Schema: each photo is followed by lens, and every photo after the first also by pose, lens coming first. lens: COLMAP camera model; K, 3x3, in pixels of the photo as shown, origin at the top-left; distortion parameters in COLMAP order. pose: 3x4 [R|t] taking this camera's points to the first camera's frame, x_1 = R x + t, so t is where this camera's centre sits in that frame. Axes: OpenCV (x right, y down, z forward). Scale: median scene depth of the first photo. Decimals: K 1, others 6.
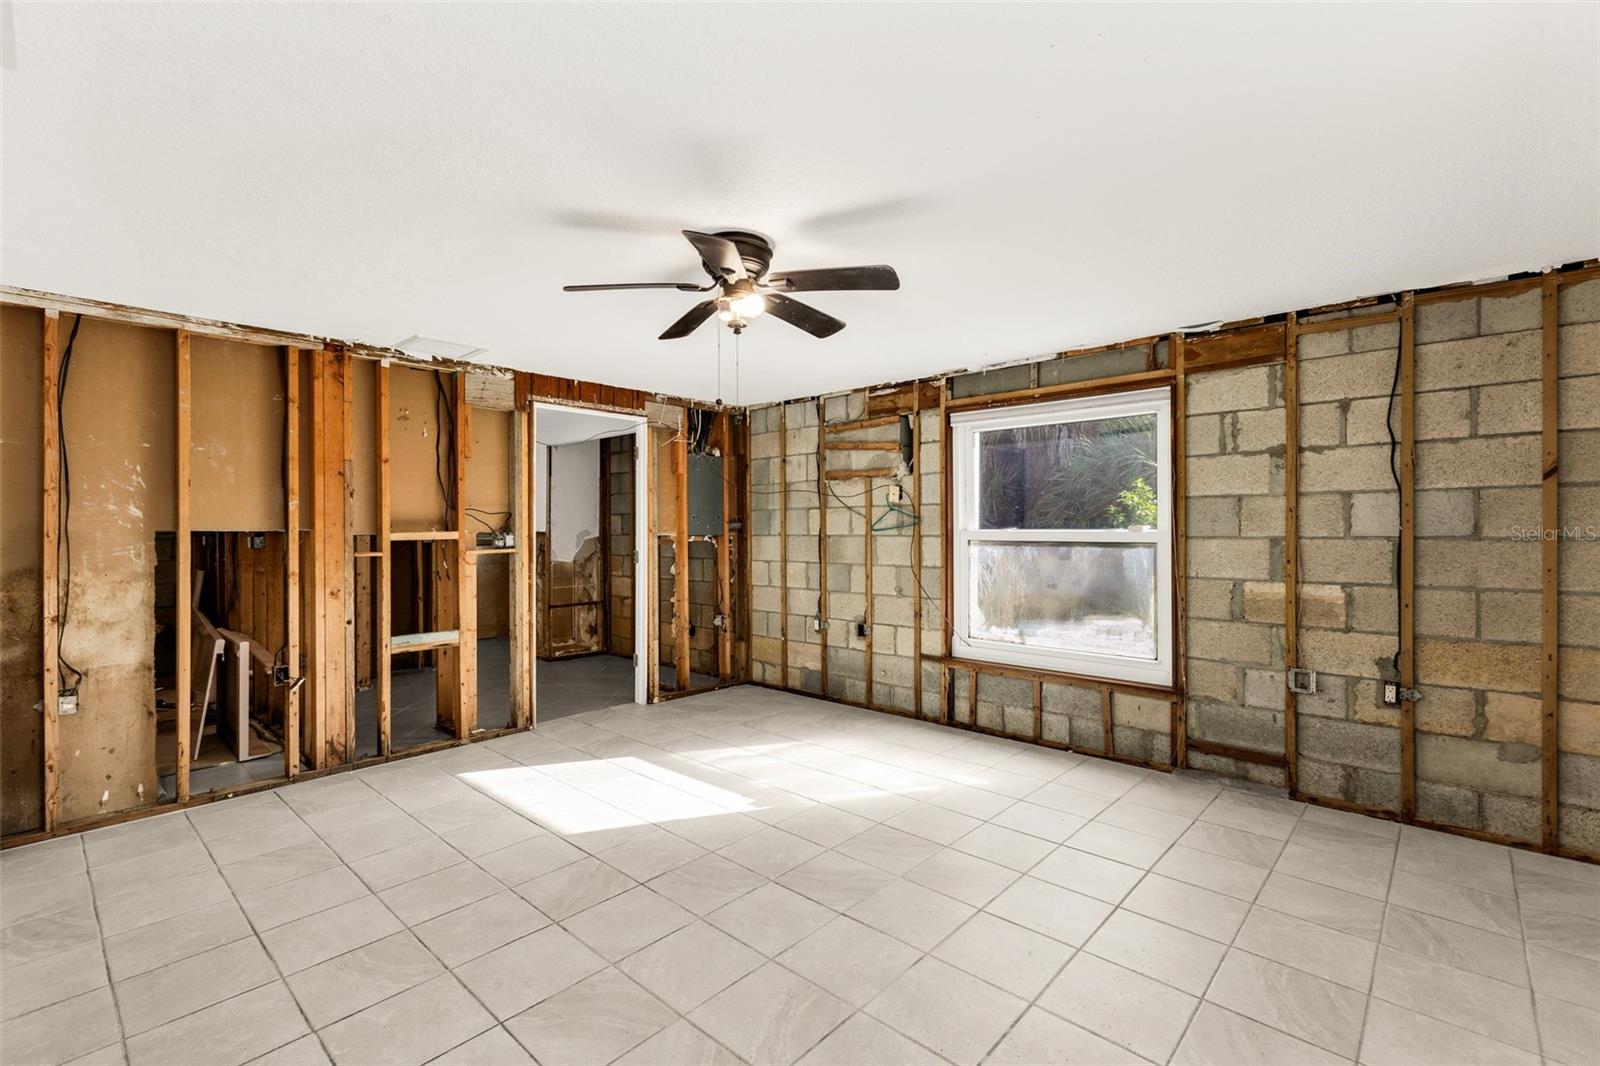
lens RADIAL K [[693.6, 0, 796.6], [0, 693.6, 524.8], [0, 0, 1]] dist [0.006141, -0.001258]
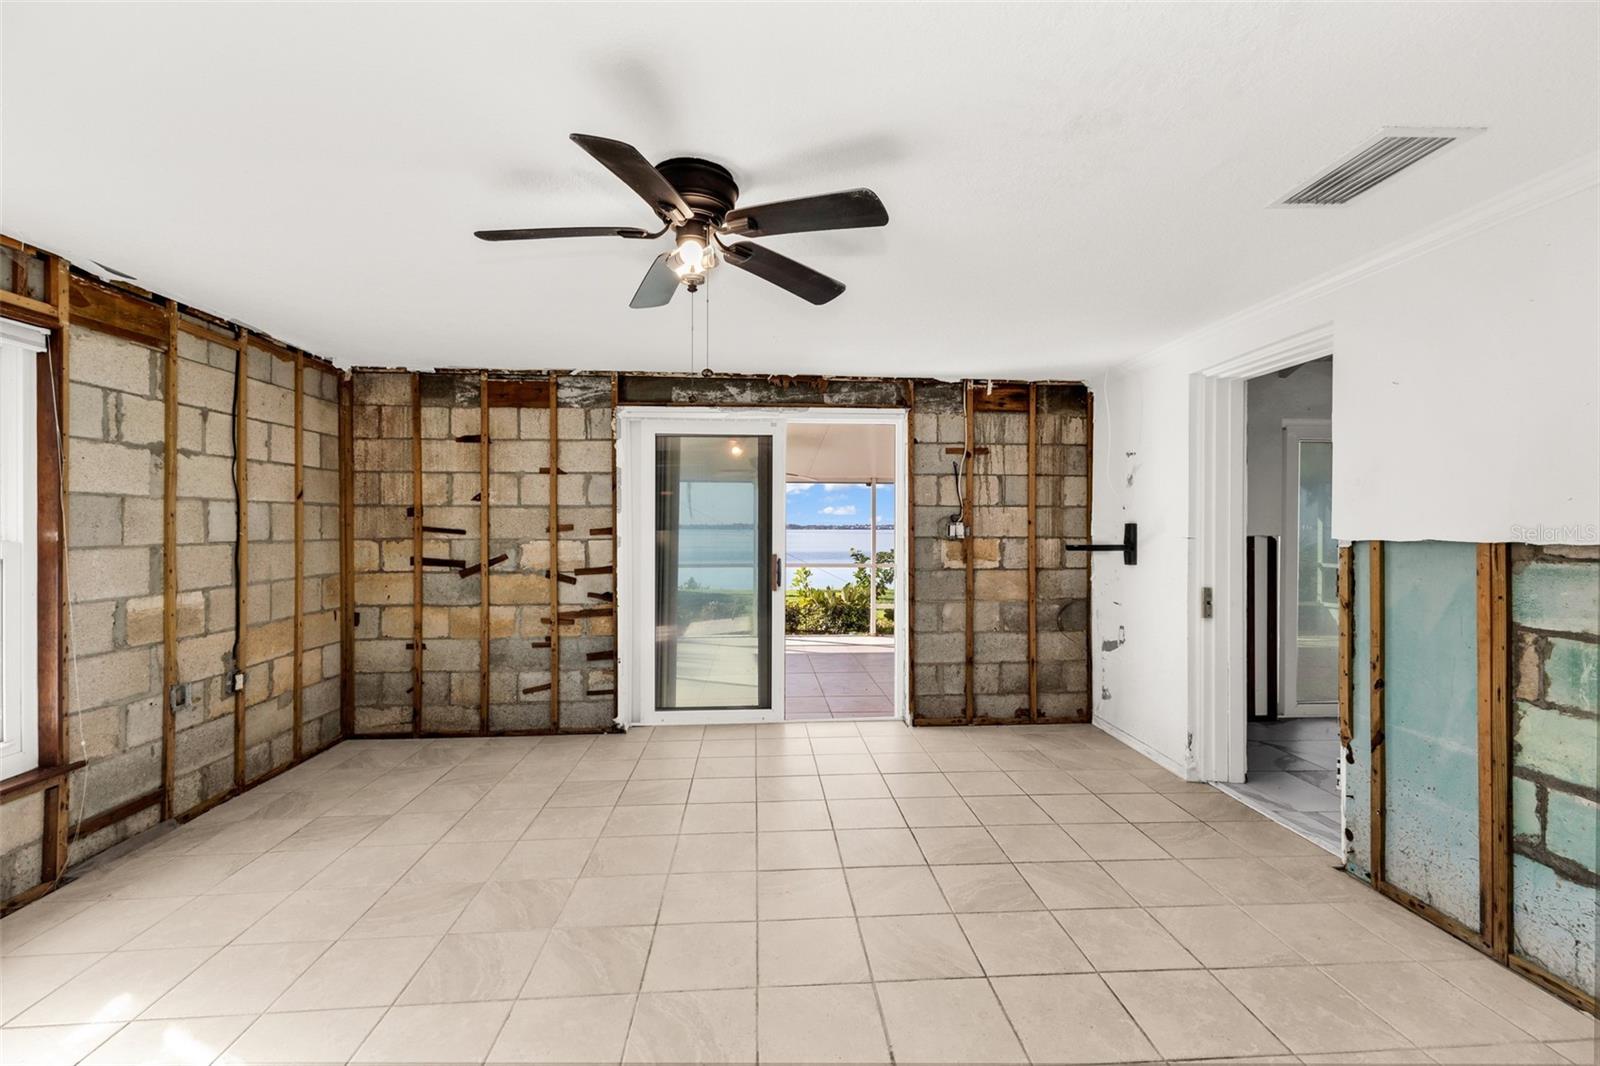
lens RADIAL K [[693.6, 0, 814.3], [0, 693.6, 528.3], [0, 0, 1]] dist [0.006141, -0.001258]
pose [[-0.735312, 0.003499, 0.677720, -0.487938], [0.002666, 0.999994, -0.002270, 0.000559], [-0.677723, 0.000138, -0.735317, 0.996231]]
